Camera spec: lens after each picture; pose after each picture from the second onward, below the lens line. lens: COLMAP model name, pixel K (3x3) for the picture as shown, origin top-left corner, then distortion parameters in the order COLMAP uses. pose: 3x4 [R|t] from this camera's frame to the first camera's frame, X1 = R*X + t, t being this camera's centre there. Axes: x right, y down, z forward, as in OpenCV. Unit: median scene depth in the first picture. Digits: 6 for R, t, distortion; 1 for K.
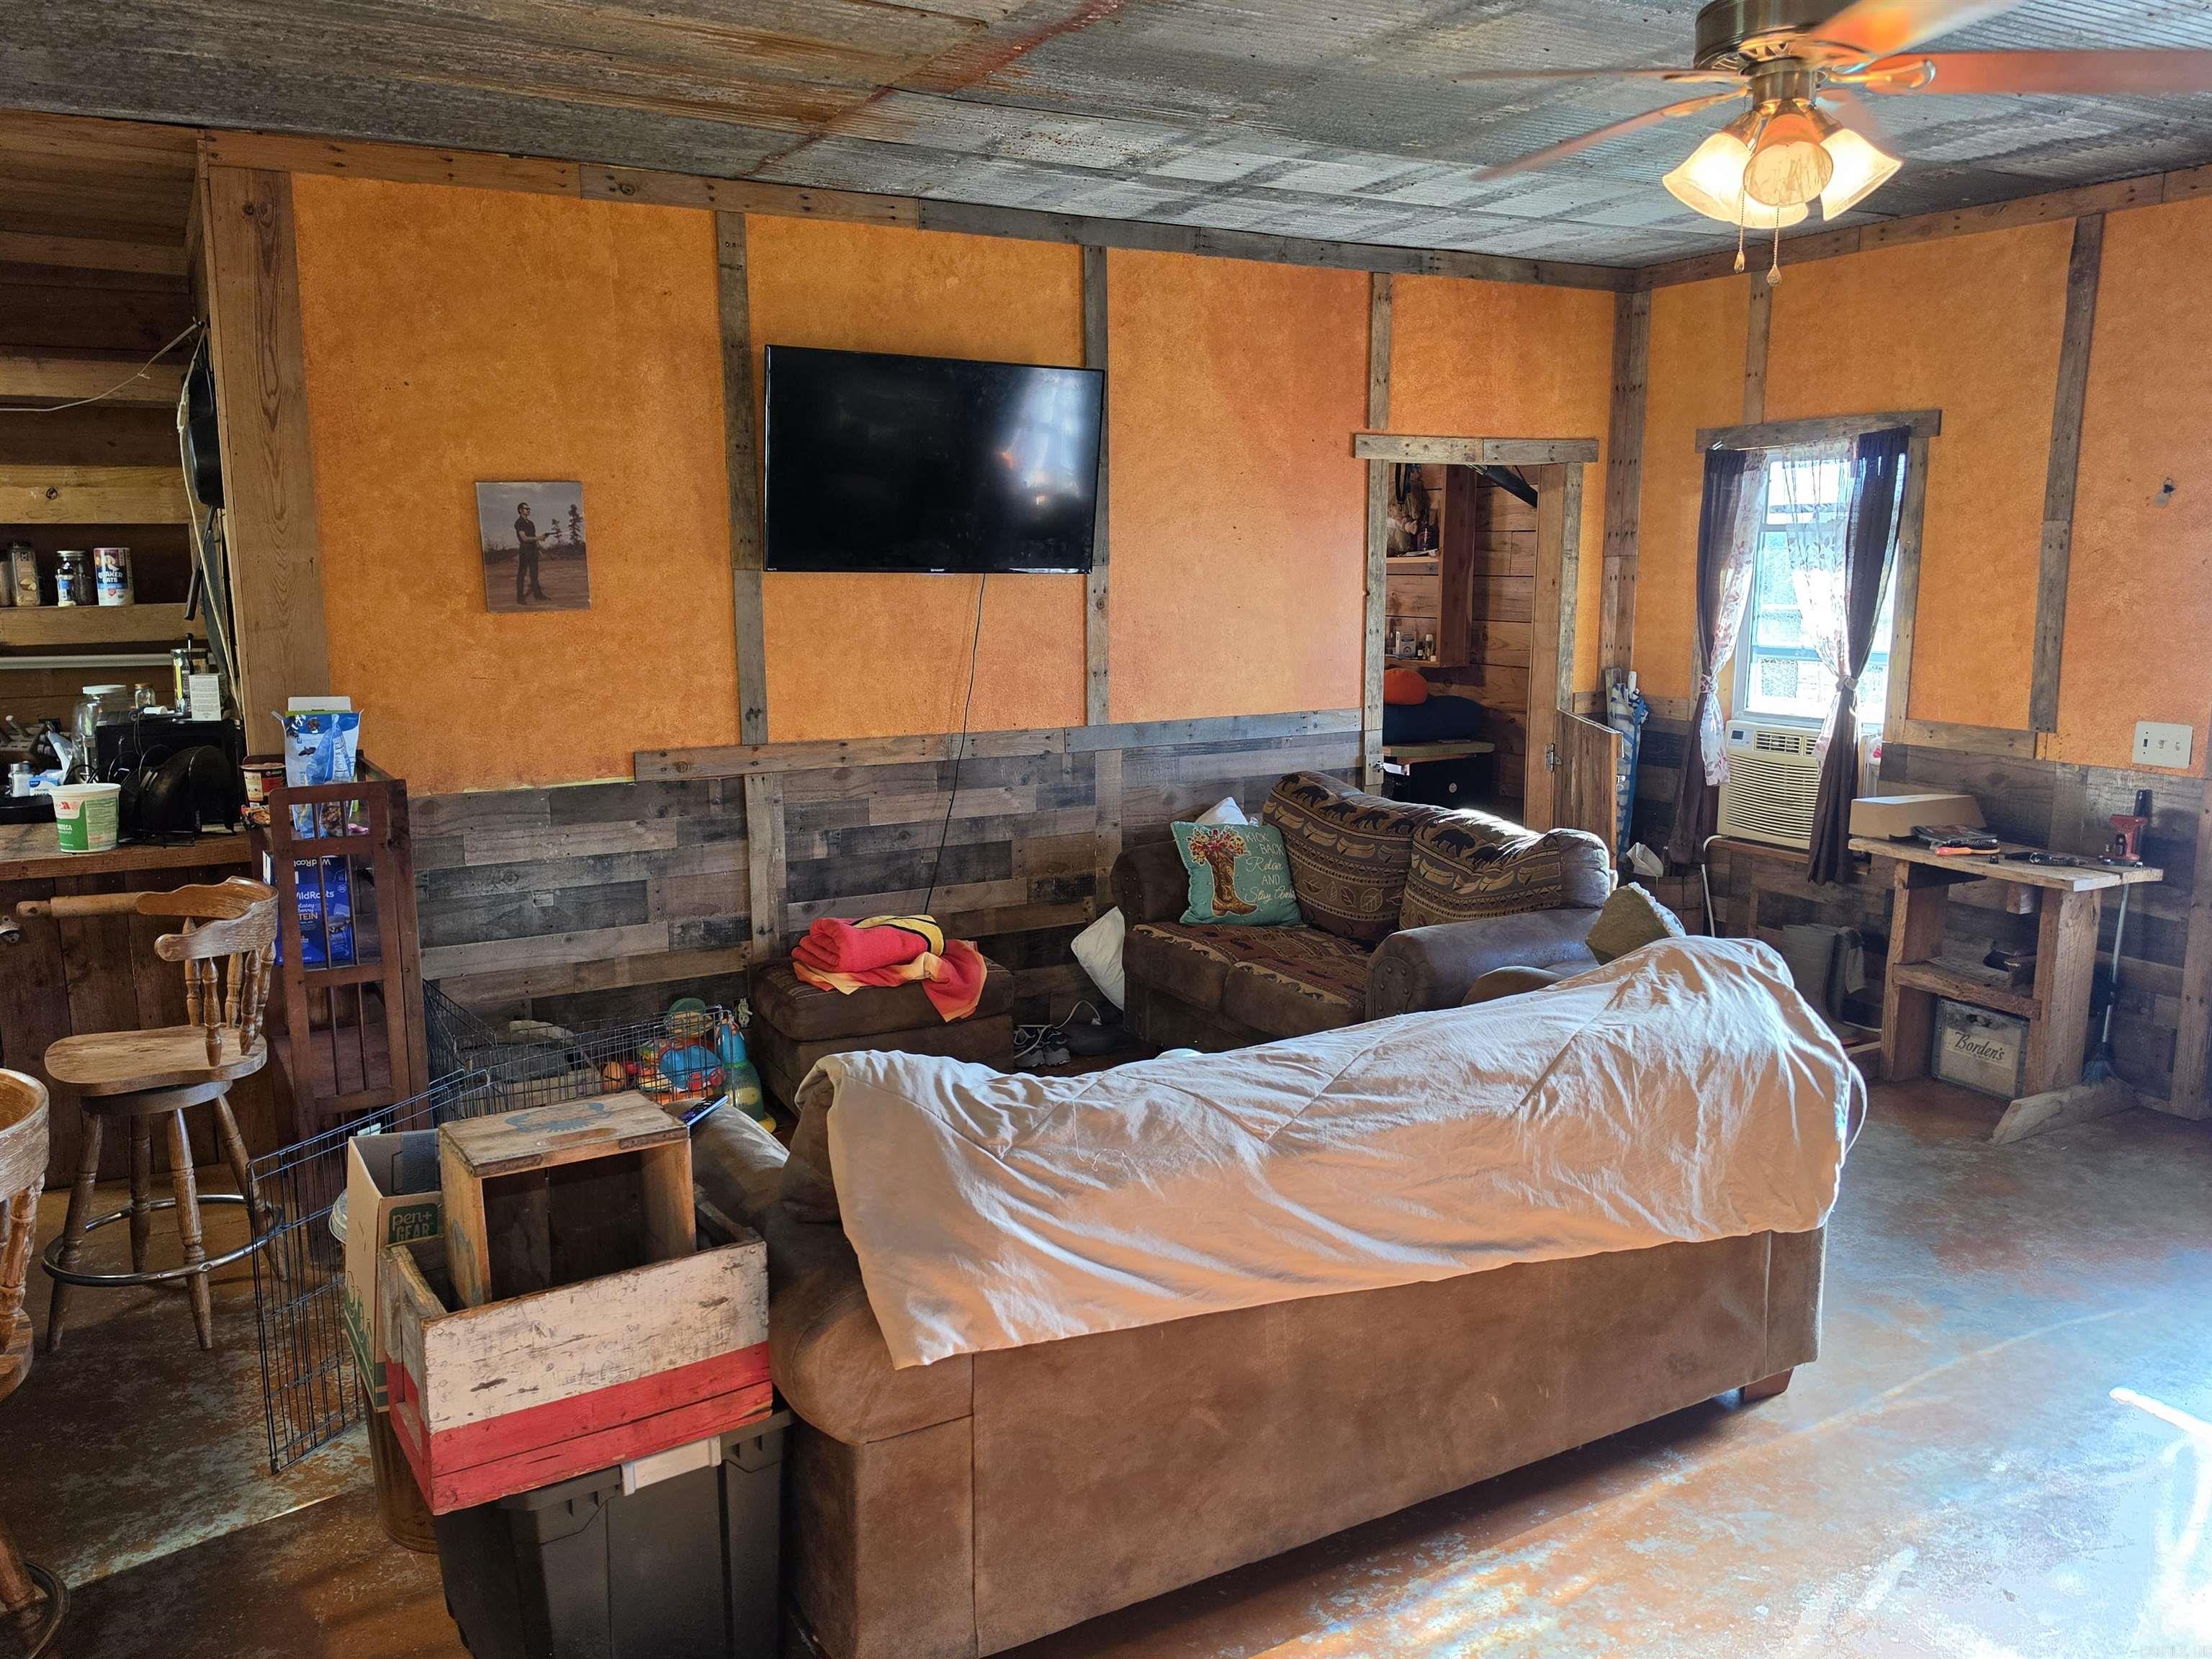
lens RADIAL K [[1701.4, 0, 1107.4], [0, 1701.4, 832.7], [0, 0, 1]] dist [0.052203, -0.092357]
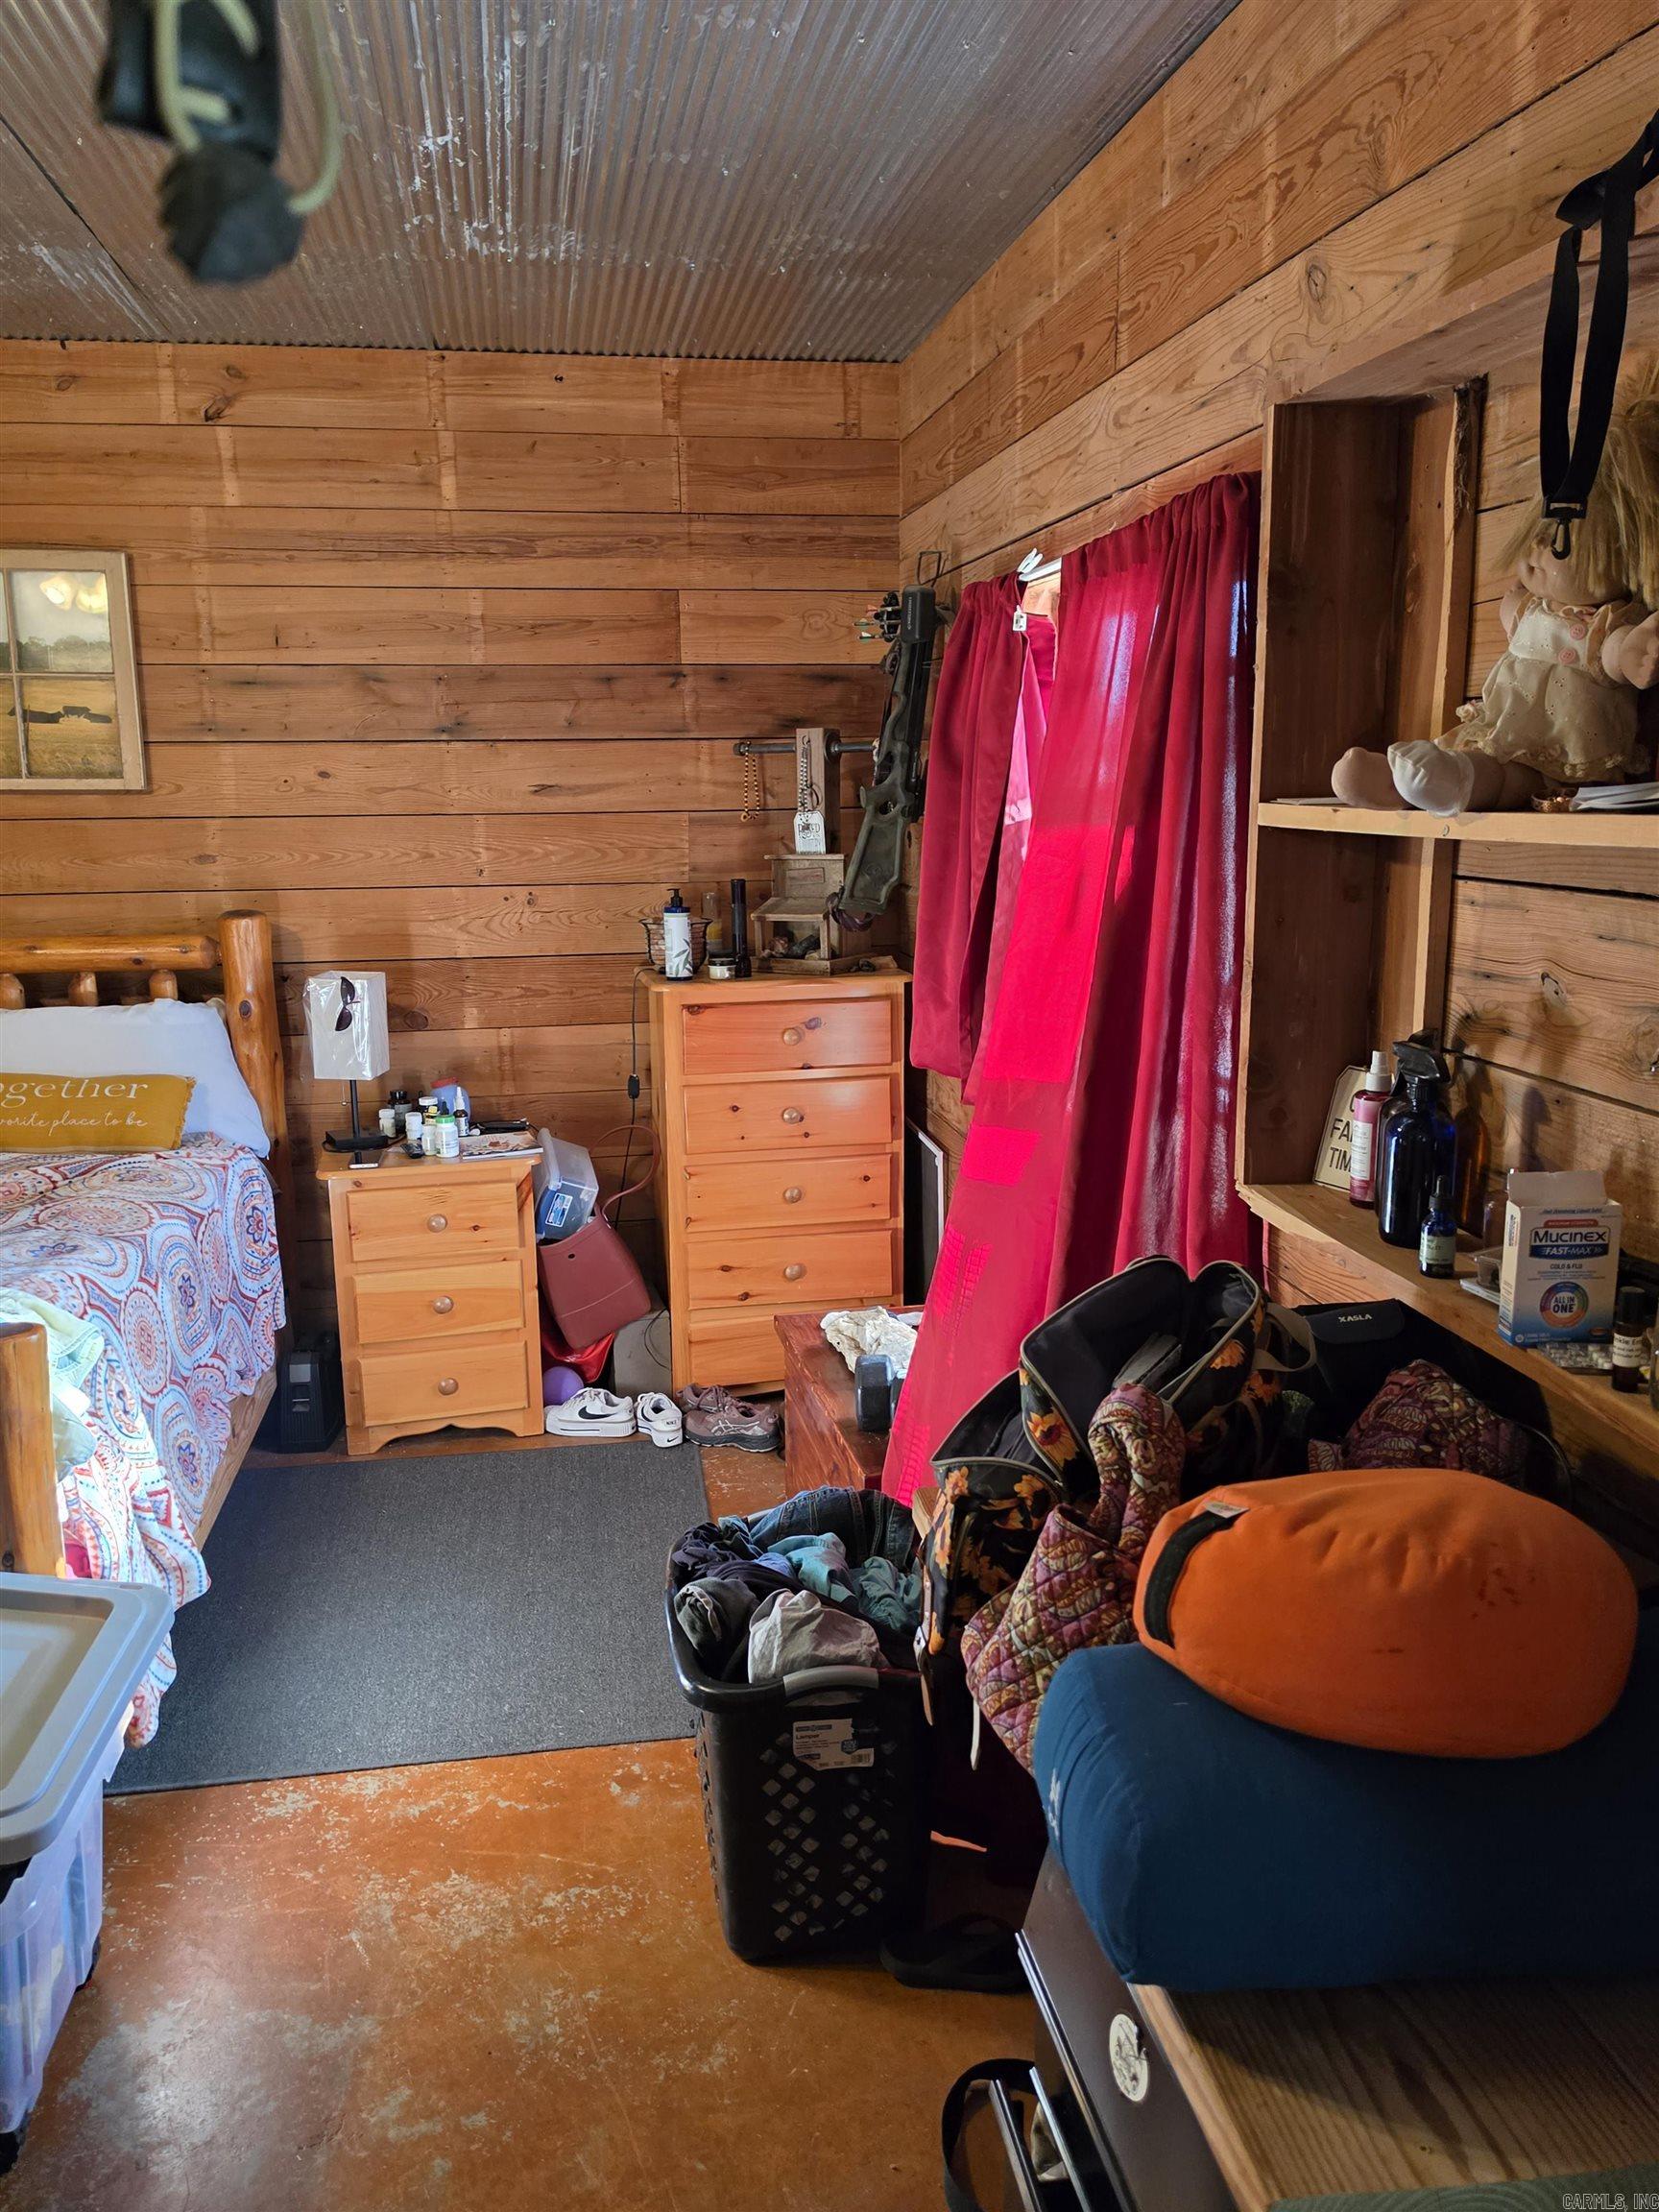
lens RADIAL K [[1701.4, 0, 829.0], [0, 1701.4, 1103.4], [0, 0, 1]] dist [0.052203, -0.092357]
pose [[0.940315, 0.053976, -0.335997, 0.159462], [-0.046409, 0.998456, 0.030516, -0.129209], [0.337125, -0.013102, 0.941369, 0.782438]]
